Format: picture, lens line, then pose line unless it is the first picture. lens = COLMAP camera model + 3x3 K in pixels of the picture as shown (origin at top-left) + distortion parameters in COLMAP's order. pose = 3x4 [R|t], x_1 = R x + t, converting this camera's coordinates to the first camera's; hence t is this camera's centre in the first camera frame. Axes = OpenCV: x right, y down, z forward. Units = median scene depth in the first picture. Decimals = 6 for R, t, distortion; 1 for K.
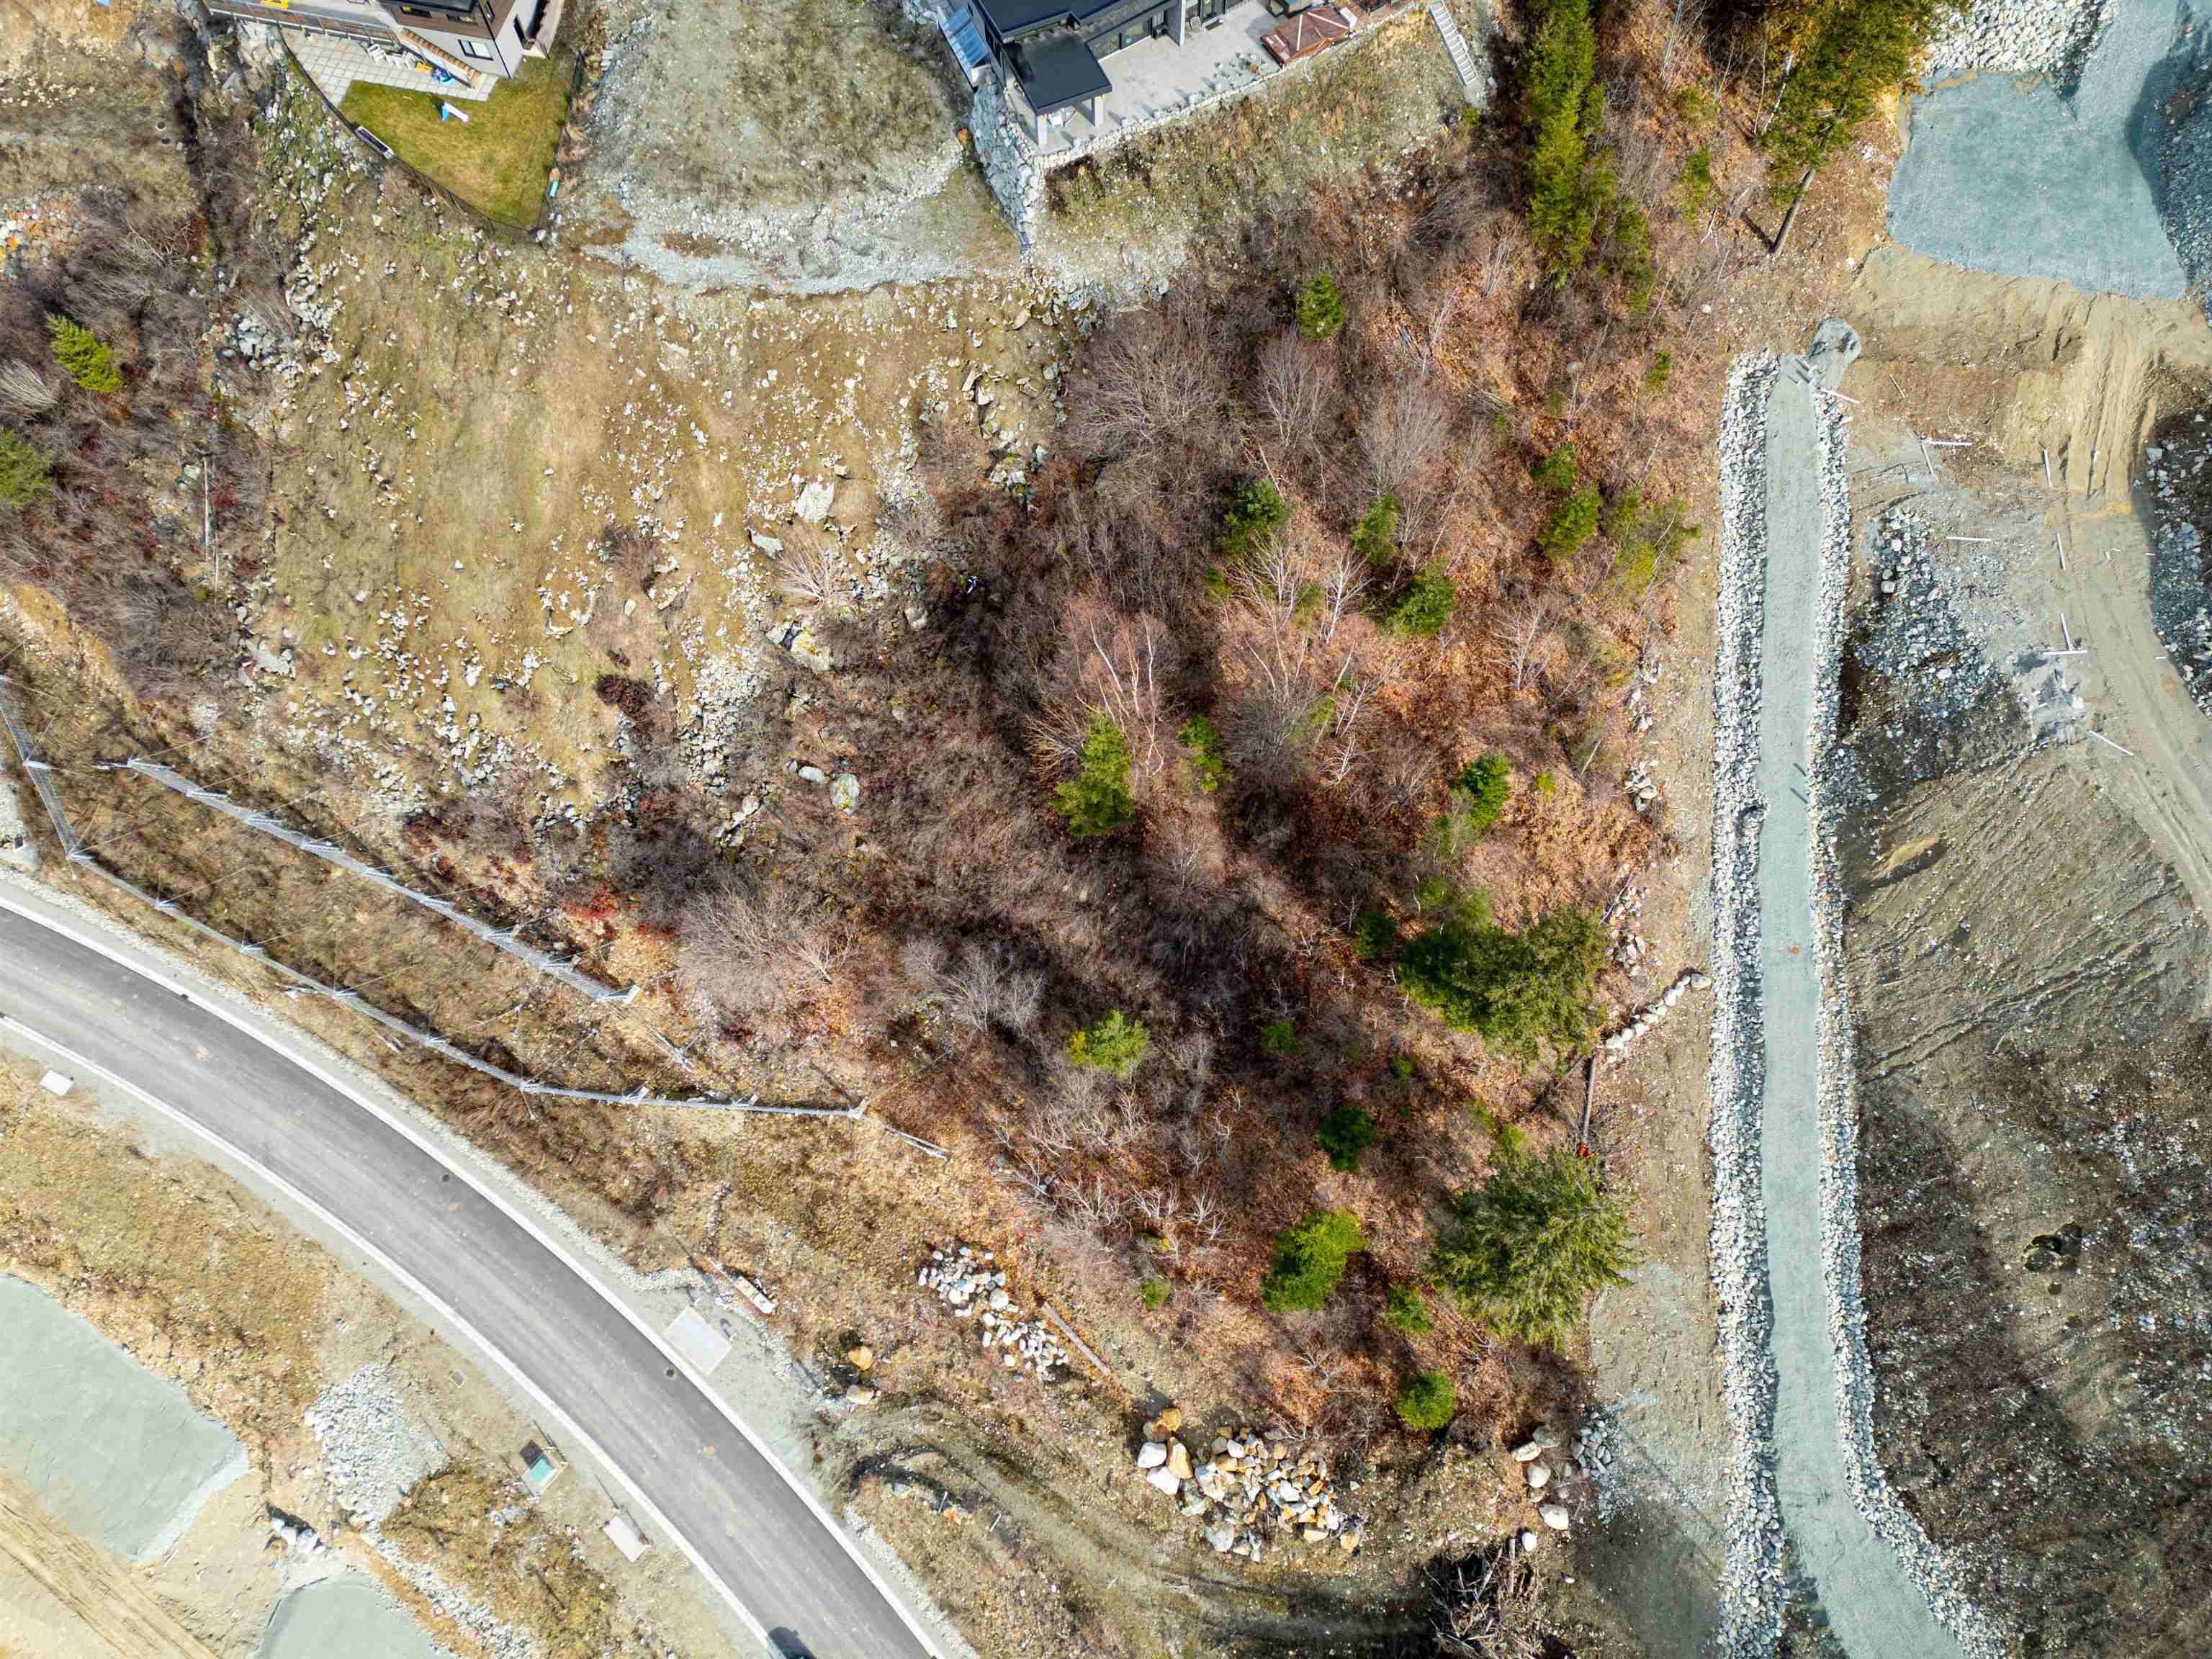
lens RADIAL K [[1585.1, 0, 1106.0], [0, 1585.1, 829.5], [0, 0, 1]] dist [0.074430, -0.061659]
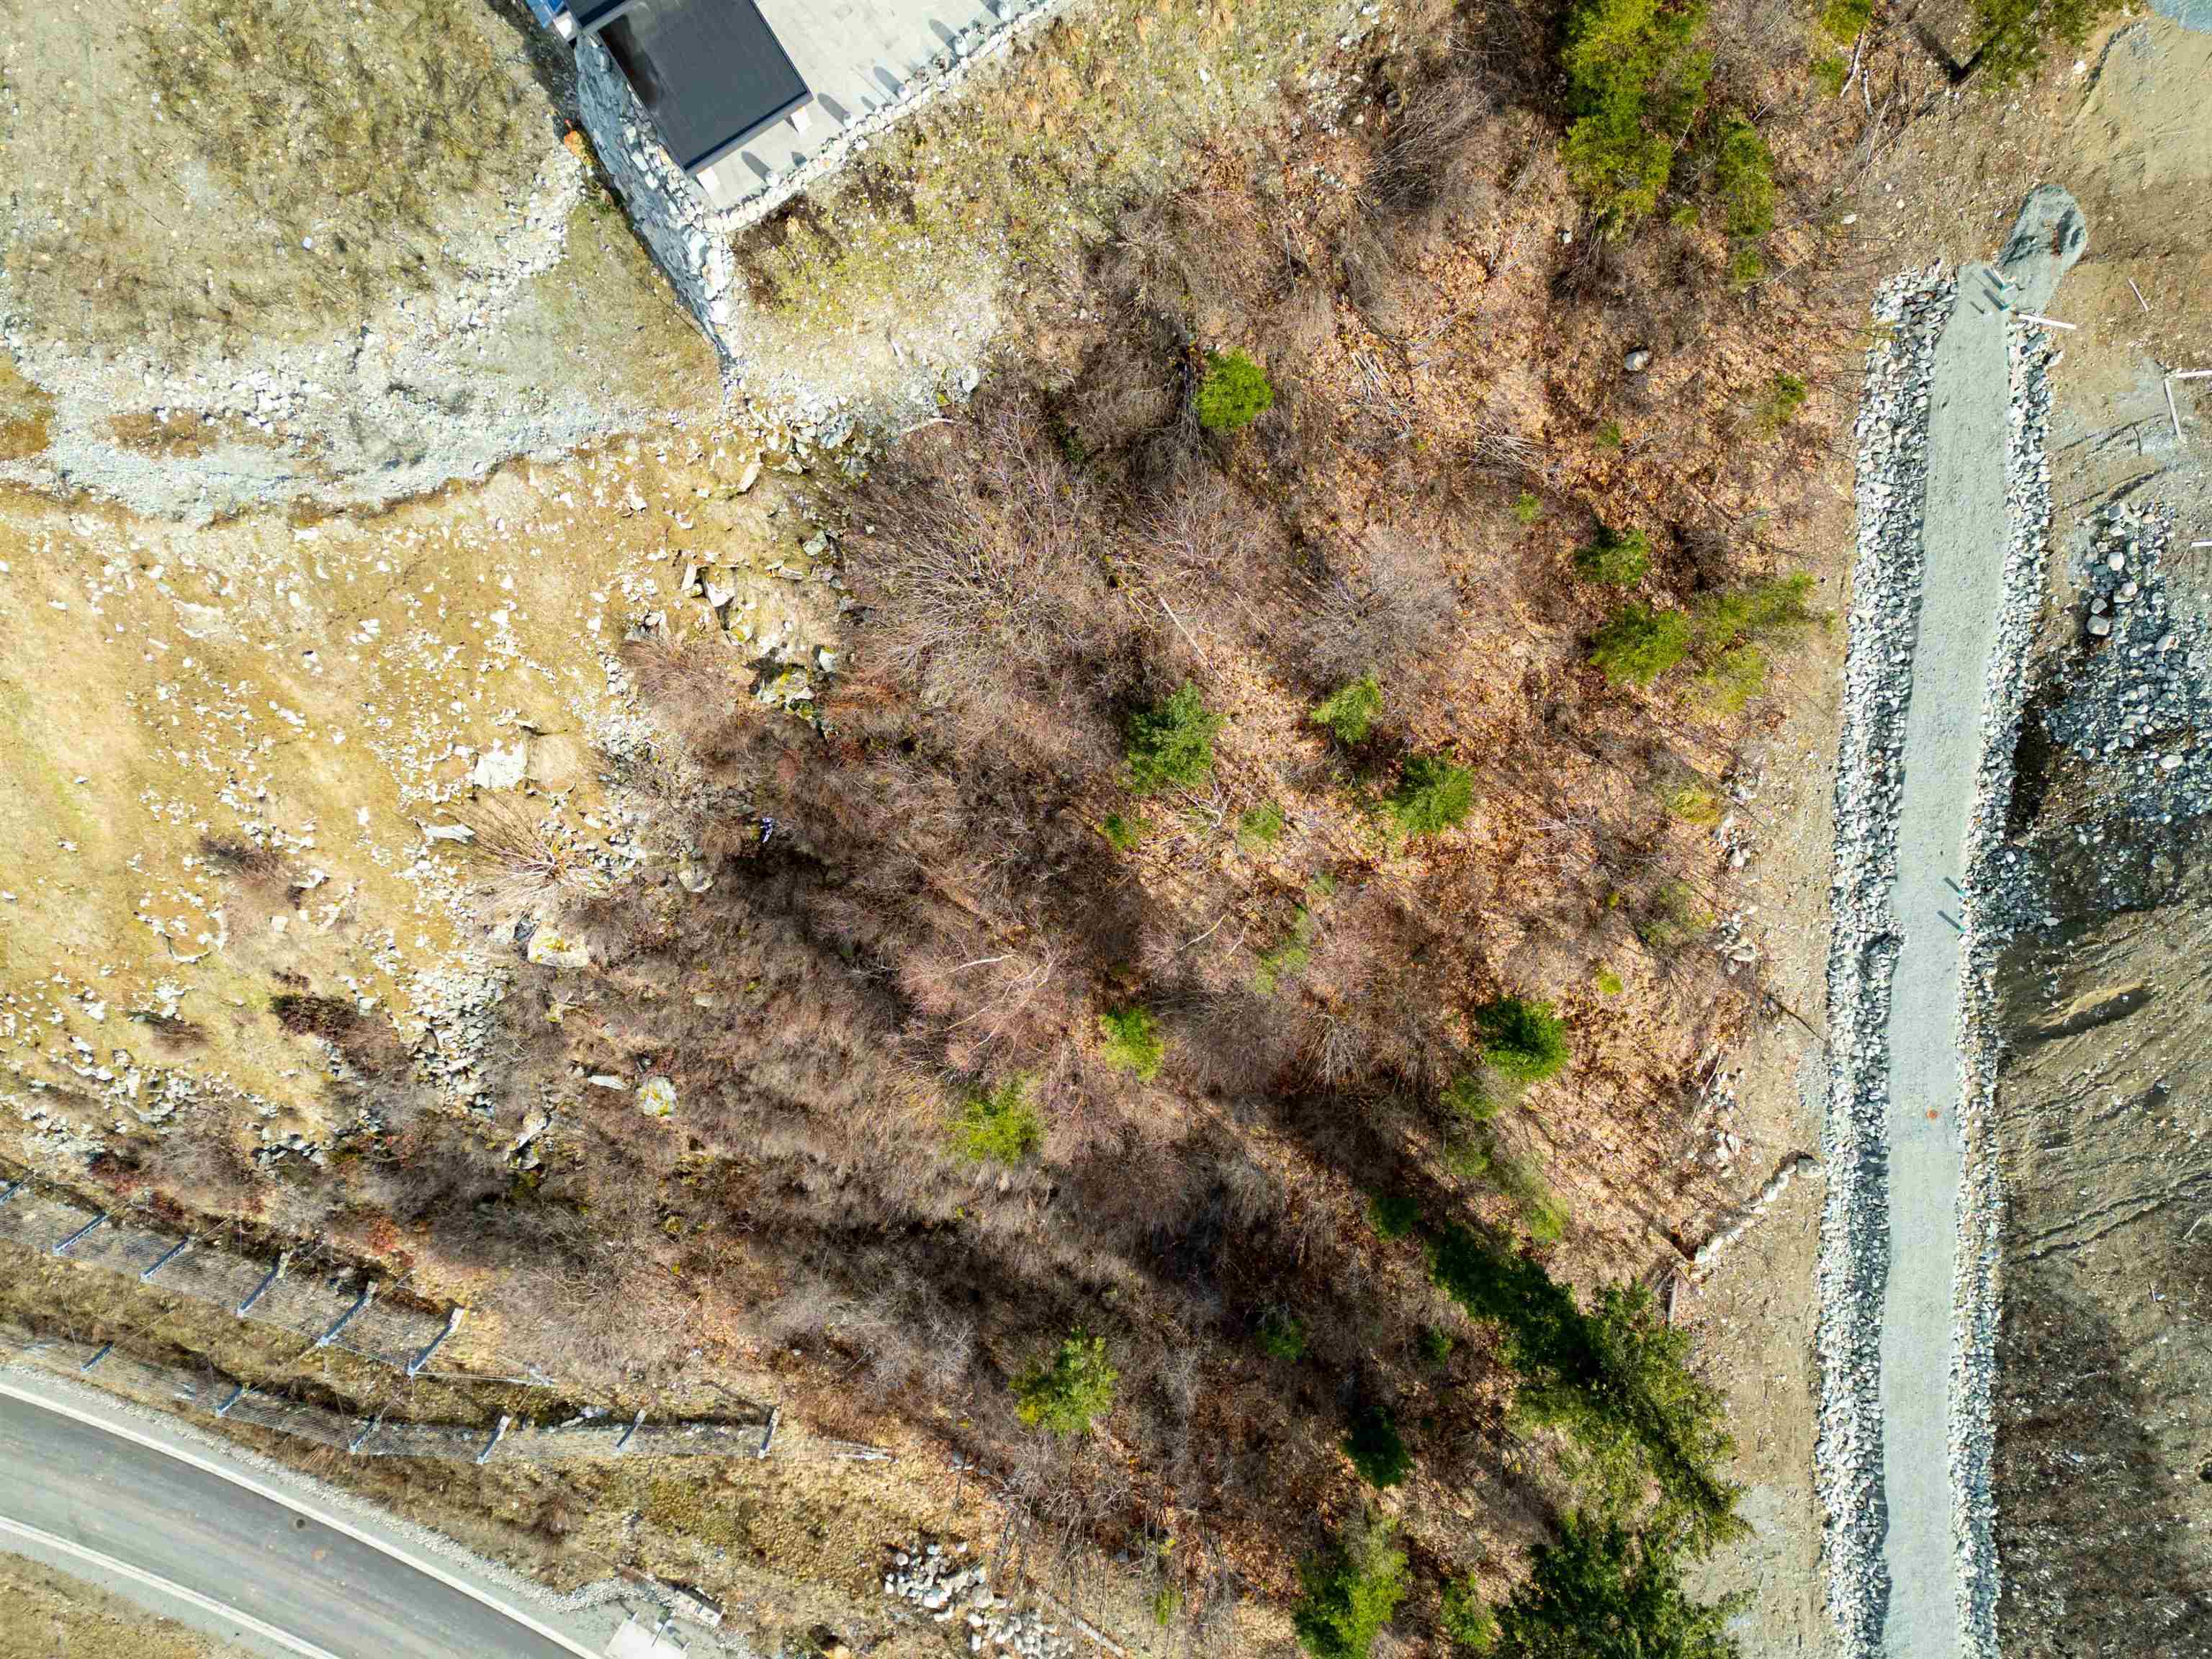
lens RADIAL K [[1585.1, 0, 1106.0], [0, 1585.1, 829.5], [0, 0, 1]] dist [0.074430, -0.061659]
pose [[0.988782, -0.149326, -0.003501, 0.062054], [0.138462, 0.907550, 0.396461, -0.407593], [-0.056024, -0.392498, 0.918045, 0.368472]]
